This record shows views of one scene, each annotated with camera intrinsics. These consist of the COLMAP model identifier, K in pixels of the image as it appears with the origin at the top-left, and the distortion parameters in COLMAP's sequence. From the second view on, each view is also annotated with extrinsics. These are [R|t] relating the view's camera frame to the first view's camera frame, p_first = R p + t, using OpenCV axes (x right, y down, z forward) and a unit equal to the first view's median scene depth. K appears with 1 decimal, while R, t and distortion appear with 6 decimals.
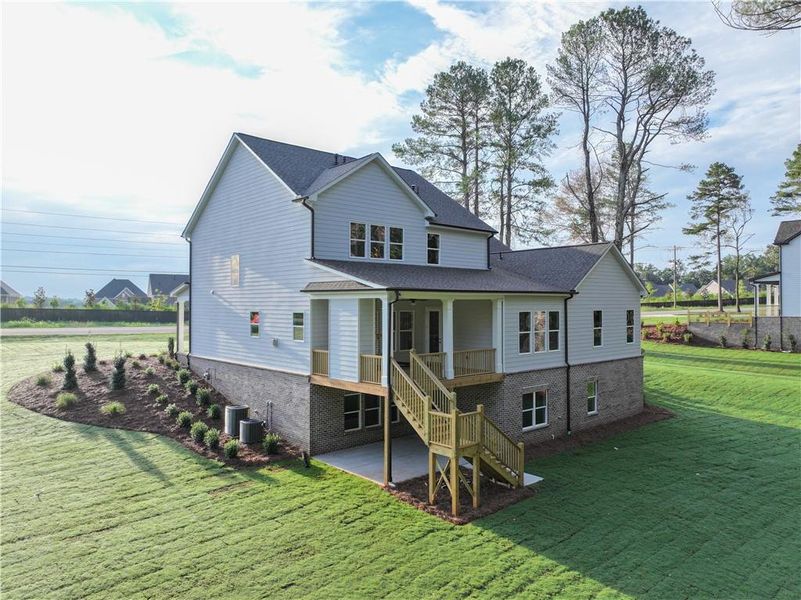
lens RADIAL K [[542.6, 0, 400.5], [0, 542.6, 300.0], [0, 0, 1]] dist [0.000359, 0.000258]
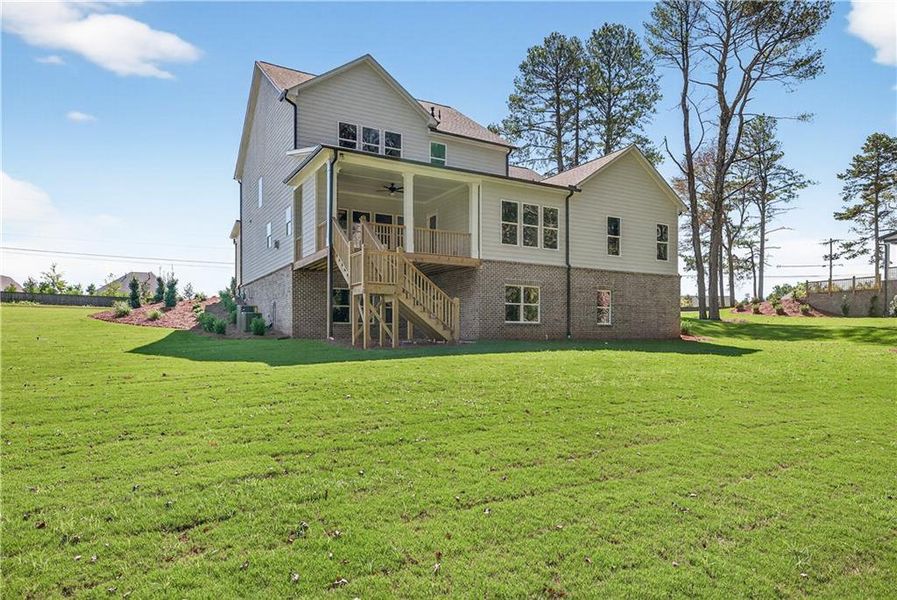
lens RADIAL K [[530.1, 0, 449.5], [0, 530.1, 338.6], [0, 0, 1]] dist [0.002524, 0.001026]
pose [[0.980100, 0.002255, -0.198489, 0.133328], [0.001611, 0.999812, 0.019313, 0.105737], [0.198495, -0.019249, 0.979913, 0.018746]]
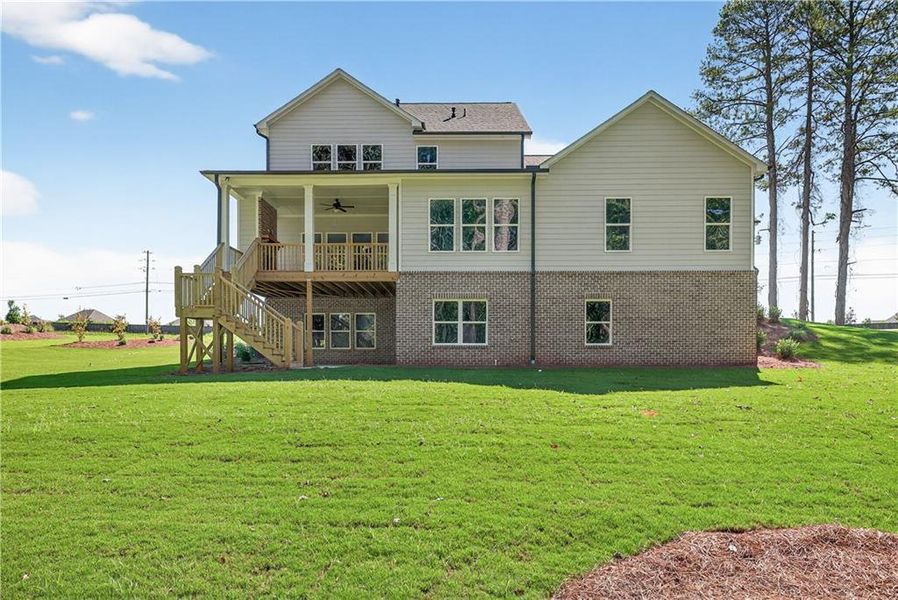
lens RADIAL K [[530.8, 0, 470.2], [0, 530.8, 365.0], [0, 0, 1]] dist [-0.002466, -0.001349]
pose [[0.759676, -0.000681, -0.650301, 0.329353], [0.013194, 0.999810, 0.014366, 0.109091], [0.650167, -0.019493, 0.759541, 0.182013]]
